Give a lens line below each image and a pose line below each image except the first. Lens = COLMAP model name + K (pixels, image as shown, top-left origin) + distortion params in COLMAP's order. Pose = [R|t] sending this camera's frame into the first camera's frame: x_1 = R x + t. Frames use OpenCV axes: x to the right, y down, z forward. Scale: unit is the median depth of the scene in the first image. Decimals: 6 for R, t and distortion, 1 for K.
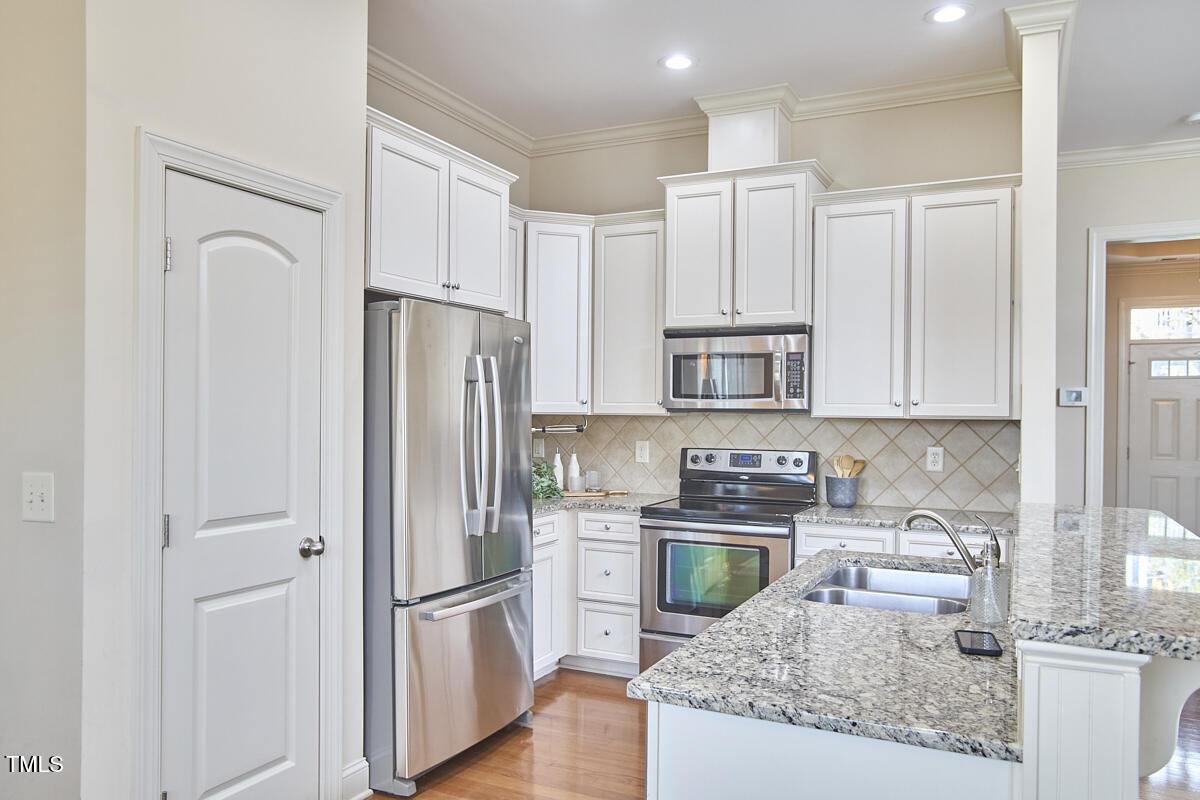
lens RADIAL K [[858.6, 0, 602.7], [0, 858.6, 428.9], [0, 0, 1]] dist [-0.032243, 0.024045]
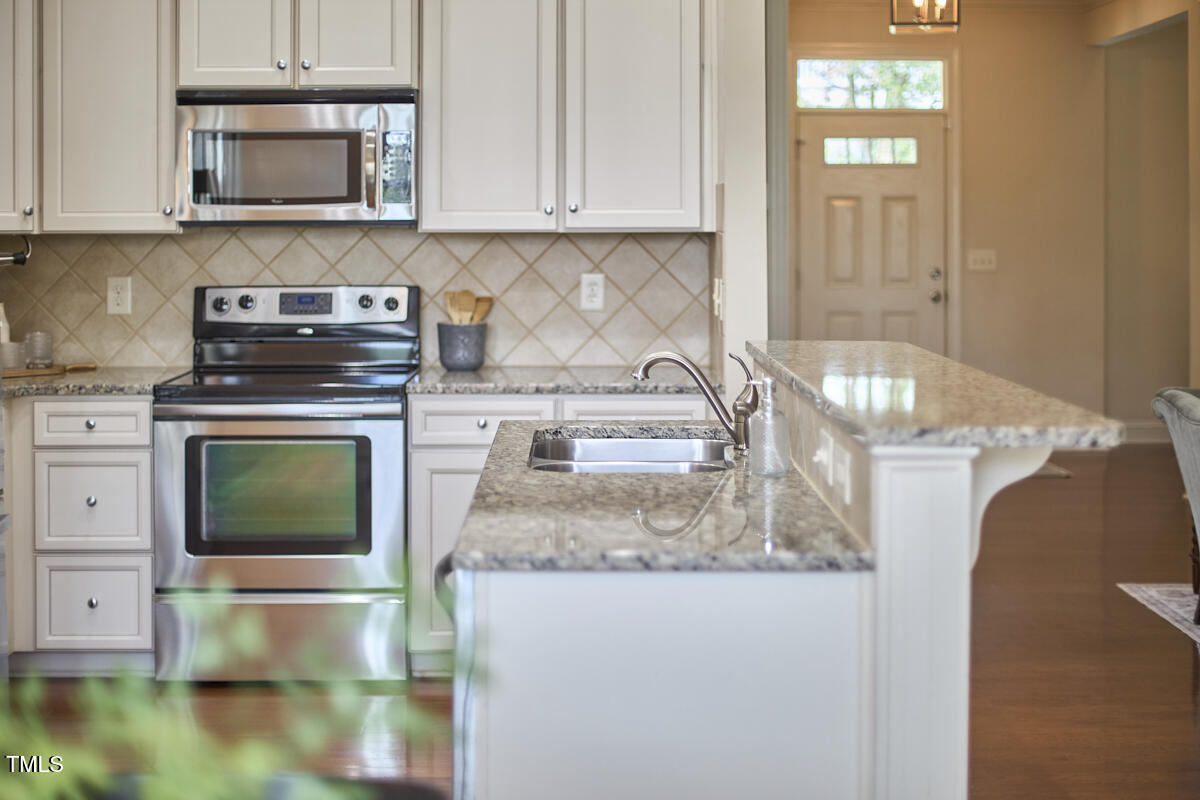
lens RADIAL K [[1676.0, 0, 605.7], [0, 1676.0, 273.5], [0, 0, 1]] dist [-0.080198, 0.000000]
pose [[0.893289, -0.026072, 0.448727, -0.195128], [0.020290, 0.999638, 0.017688, -0.002078], [-0.449025, -0.006696, 0.893494, -0.184890]]
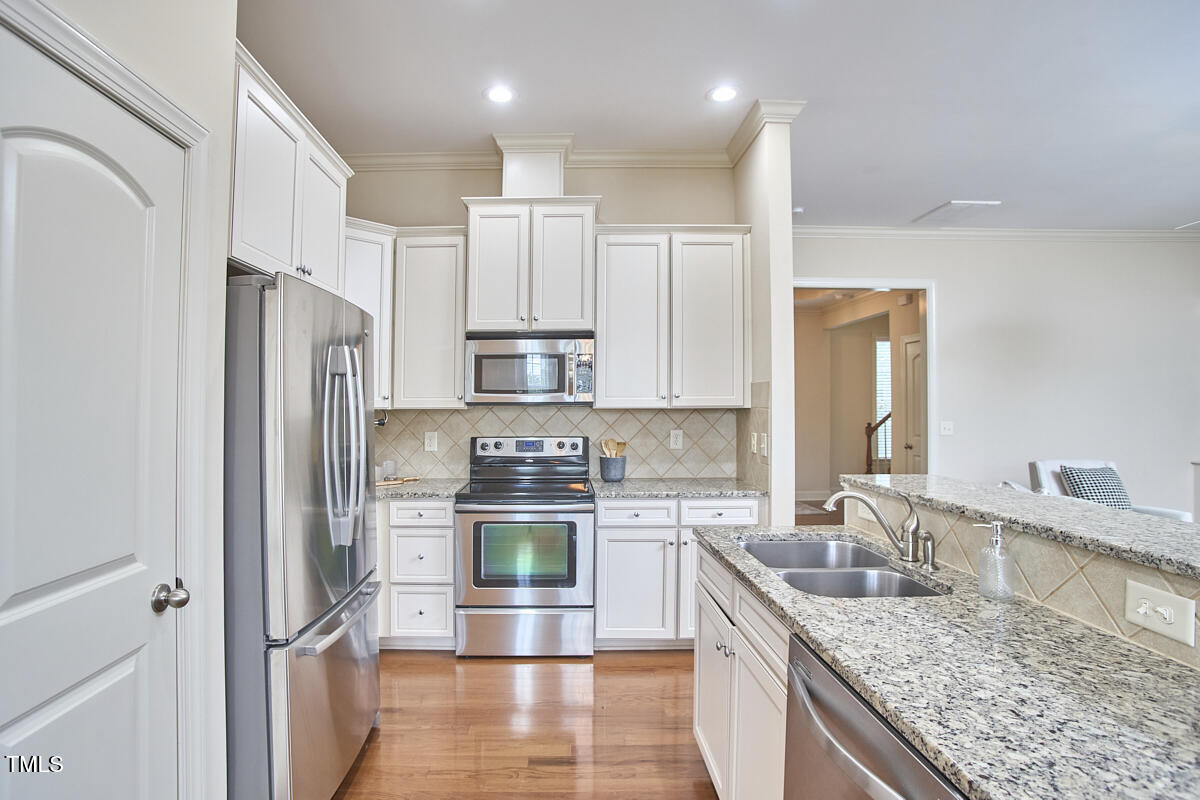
lens RADIAL K [[598.5, 0, 558.5], [0, 598.5, 394.1], [0, 0, 1]] dist [-0.063538, 0.004728]
pose [[0.904812, -0.004508, 0.425788, -0.158925], [0.020194, 0.999273, -0.032334, -0.007714], [-0.425333, 0.037854, 0.904245, 0.259122]]
